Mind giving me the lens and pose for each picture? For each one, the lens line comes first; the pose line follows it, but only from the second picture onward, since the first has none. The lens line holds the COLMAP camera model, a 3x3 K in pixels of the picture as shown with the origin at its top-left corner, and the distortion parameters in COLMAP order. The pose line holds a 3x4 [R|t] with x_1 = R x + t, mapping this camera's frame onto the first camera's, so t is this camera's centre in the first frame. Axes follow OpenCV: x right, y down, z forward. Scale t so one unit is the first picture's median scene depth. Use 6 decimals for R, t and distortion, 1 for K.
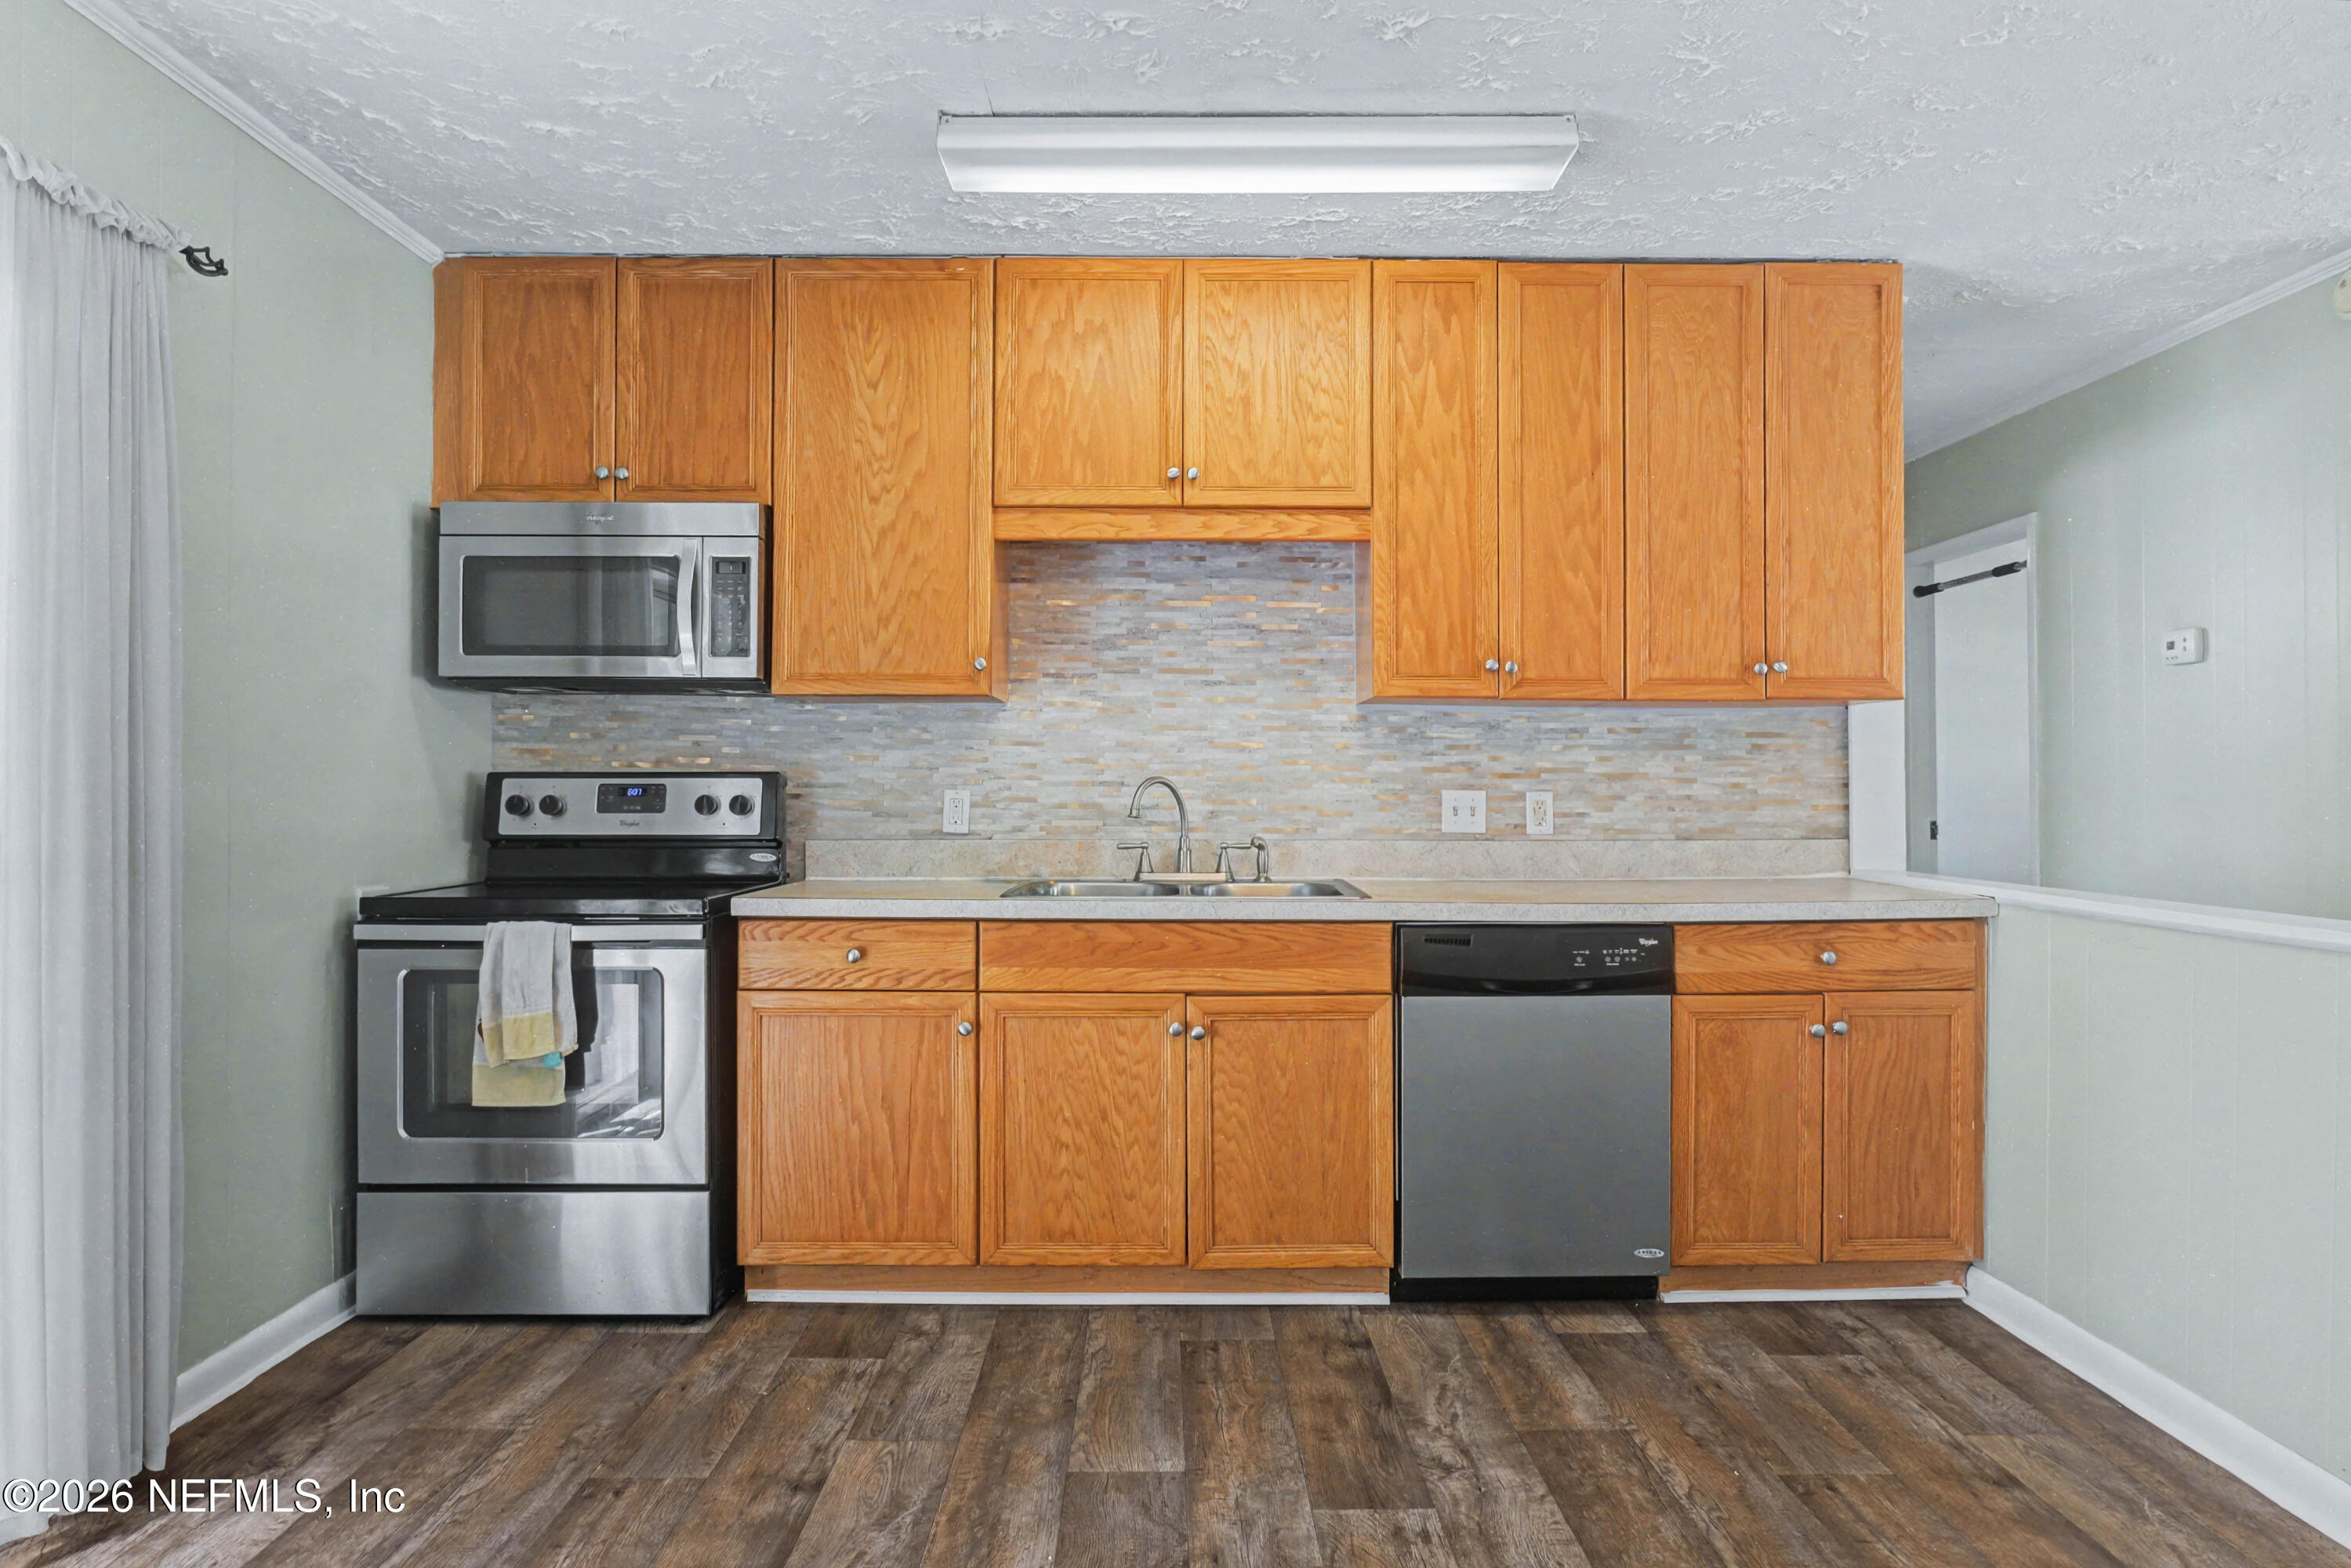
lens RADIAL K [[1425.4, 0, 1216.7], [0, 1425.4, 778.9], [0, 0, 1]] dist [-0.016150, 0.005540]
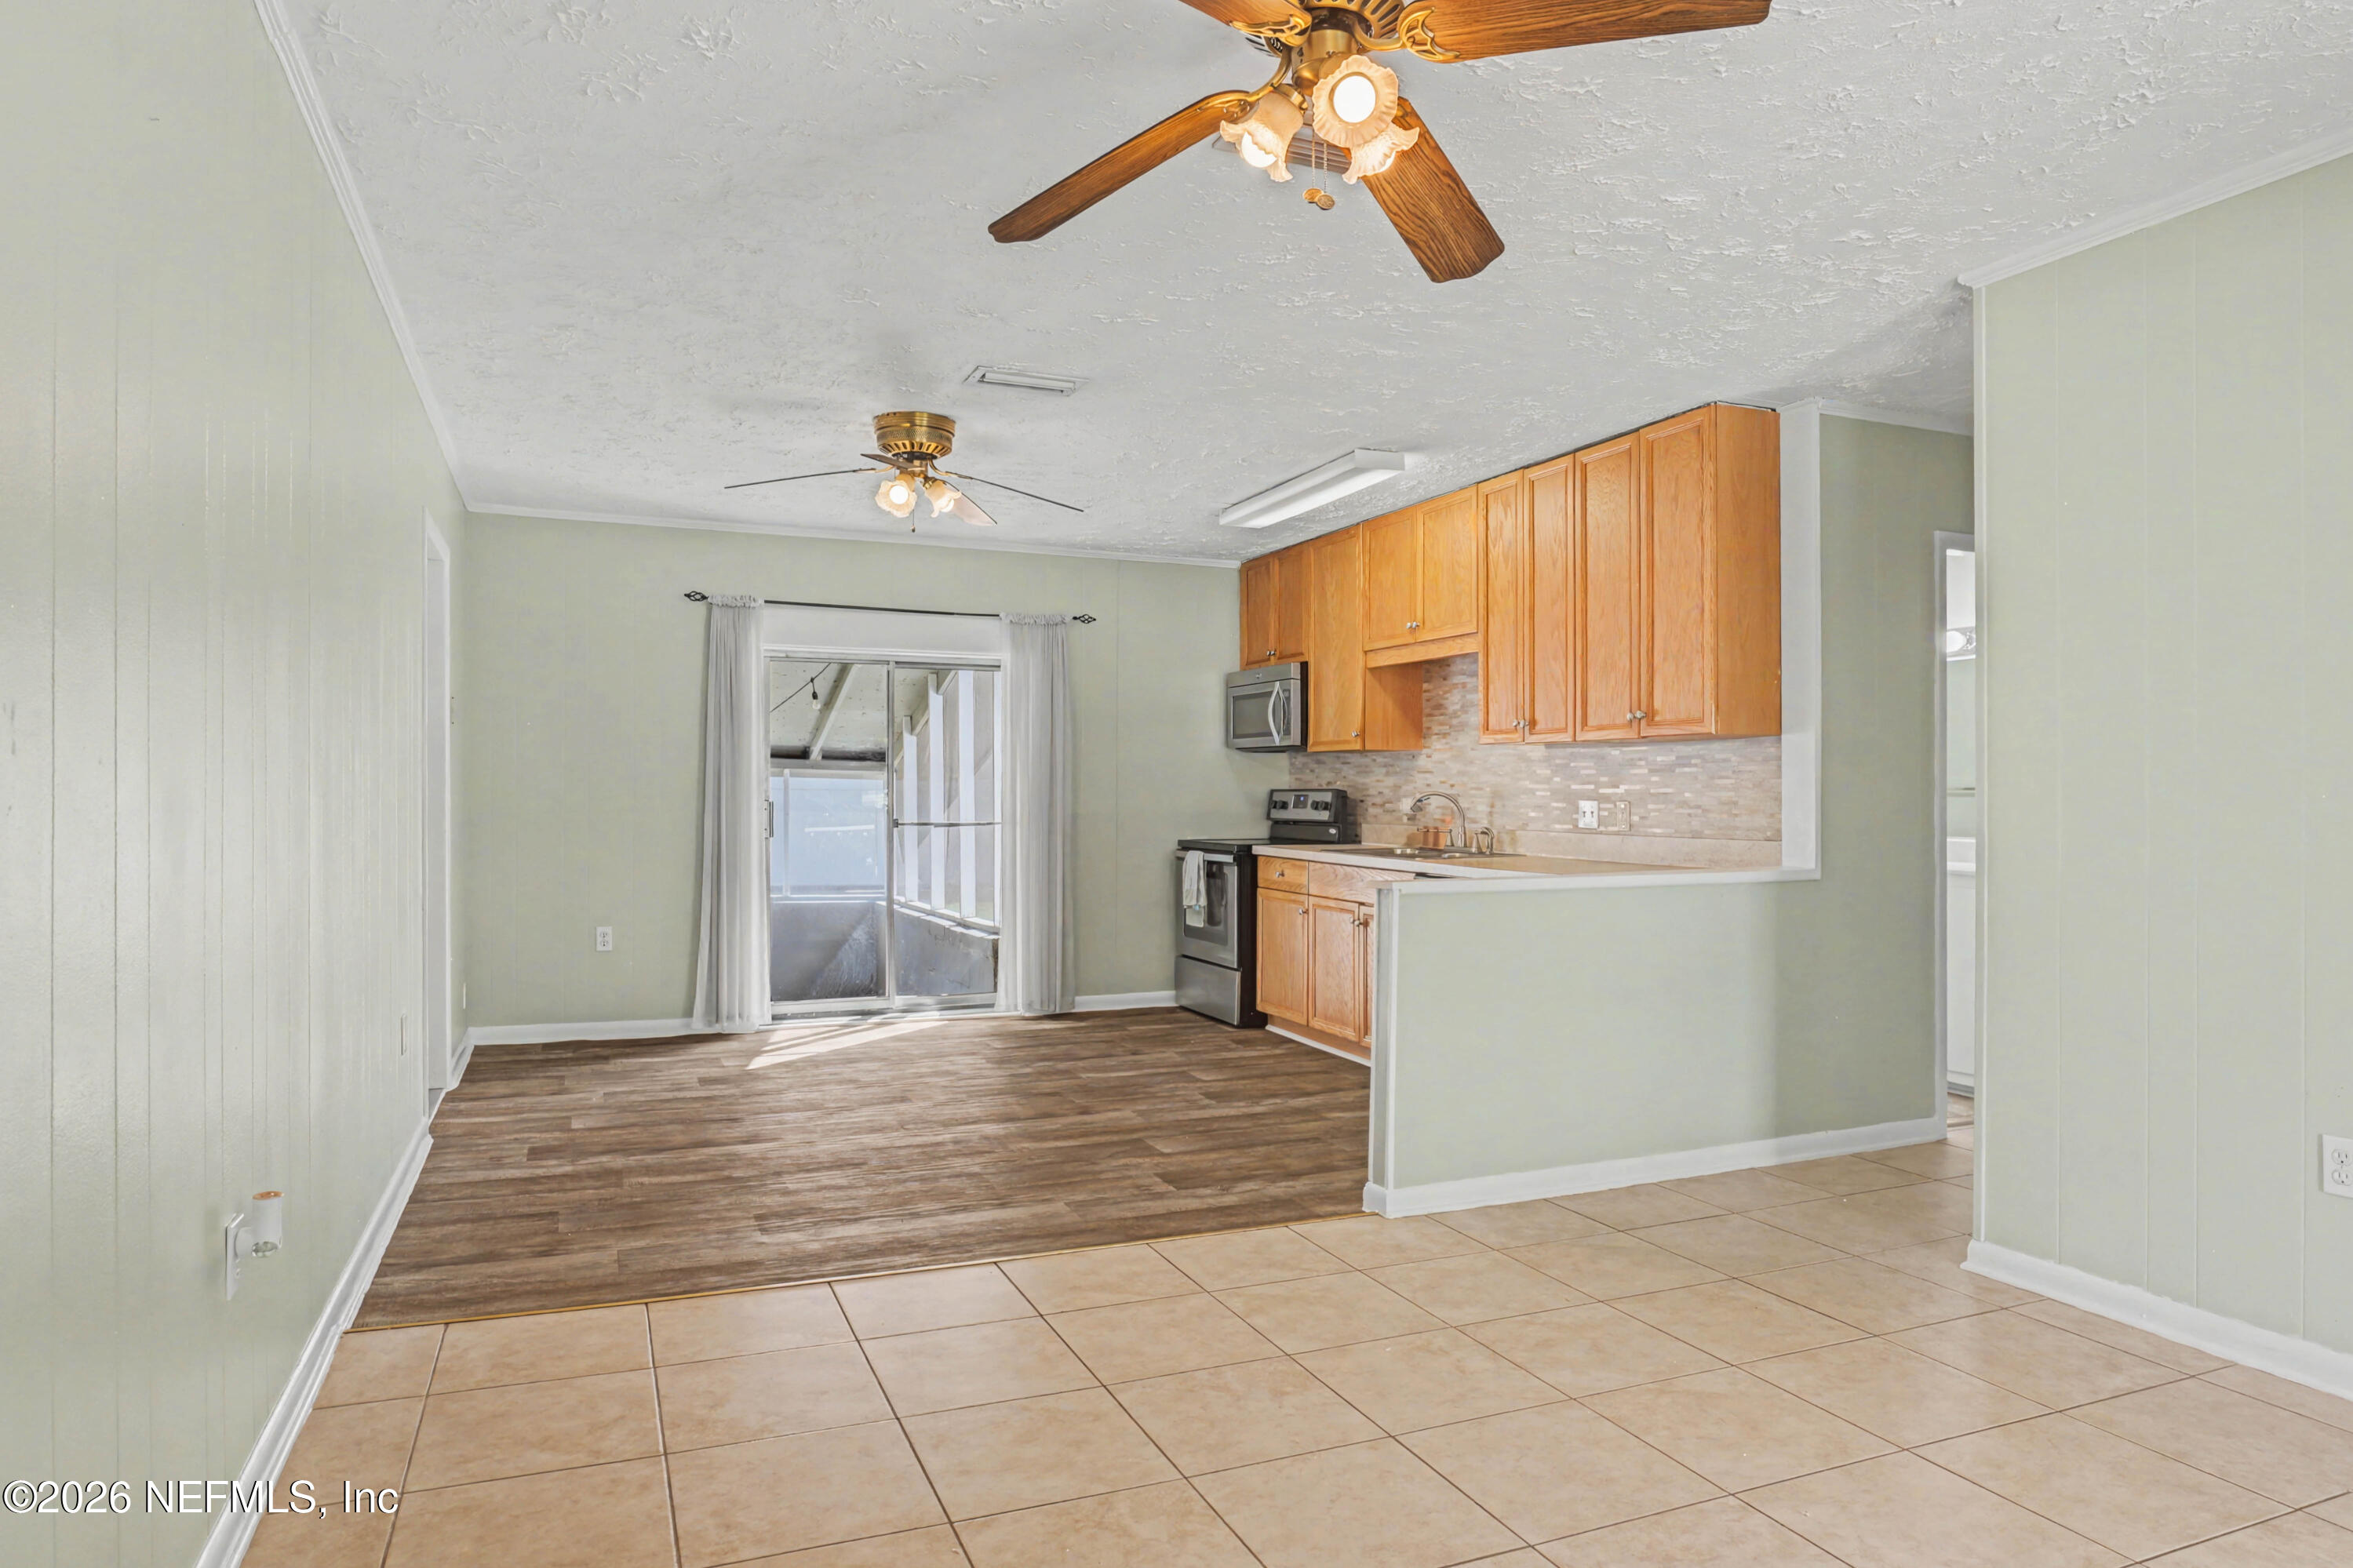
lens RADIAL K [[1423.2, 0, 1176.5], [0, 1423.2, 784.0], [0, 0, 1]] dist [-0.020173, -0.000240]
pose [[0.379709, -0.004408, -0.925096, 1.533280], [0.004664, 0.999985, -0.002851, -0.007453], [0.925094, -0.003232, 0.379724, 0.028844]]
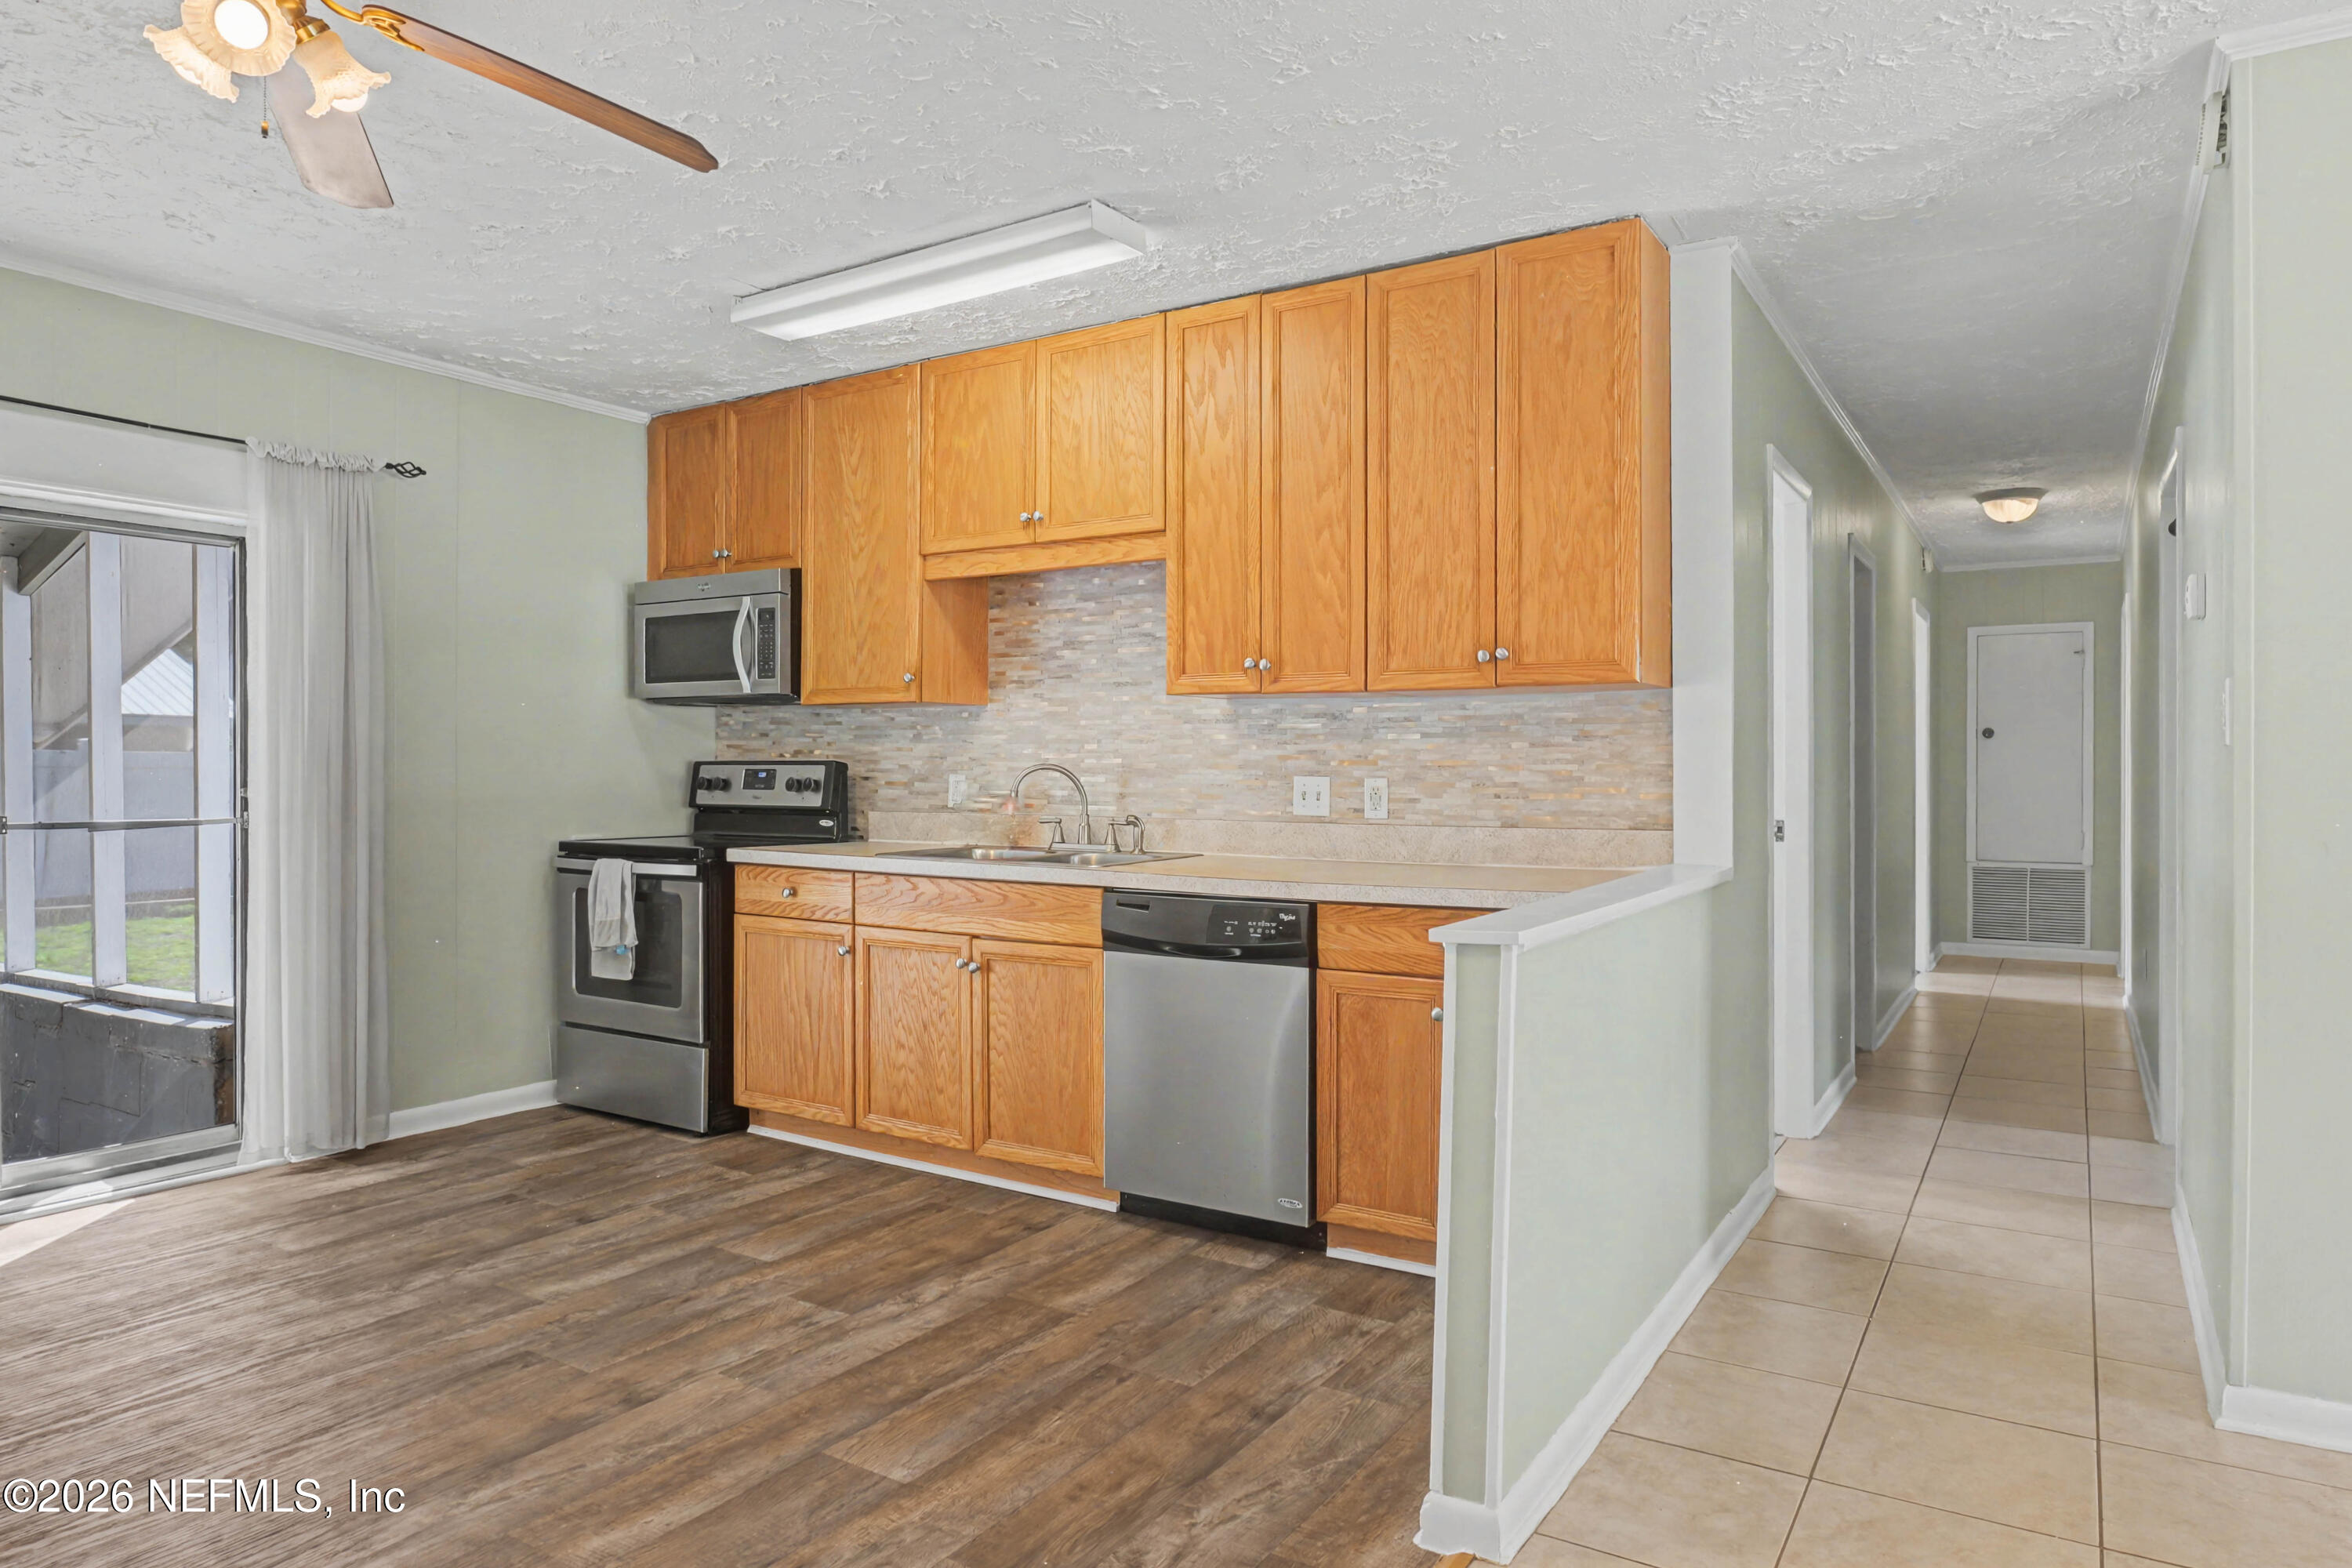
lens RADIAL K [[1455.1, 0, 1175.5], [0, 1455.1, 778.9], [0, 0, 1]] dist [-0.013548, 0.001473]
pose [[0.830150, 0.005739, -0.557511, 0.771782], [0.000696, 0.999936, 0.011330, -0.003040], [0.557540, -0.009794, 0.830092, 0.029044]]
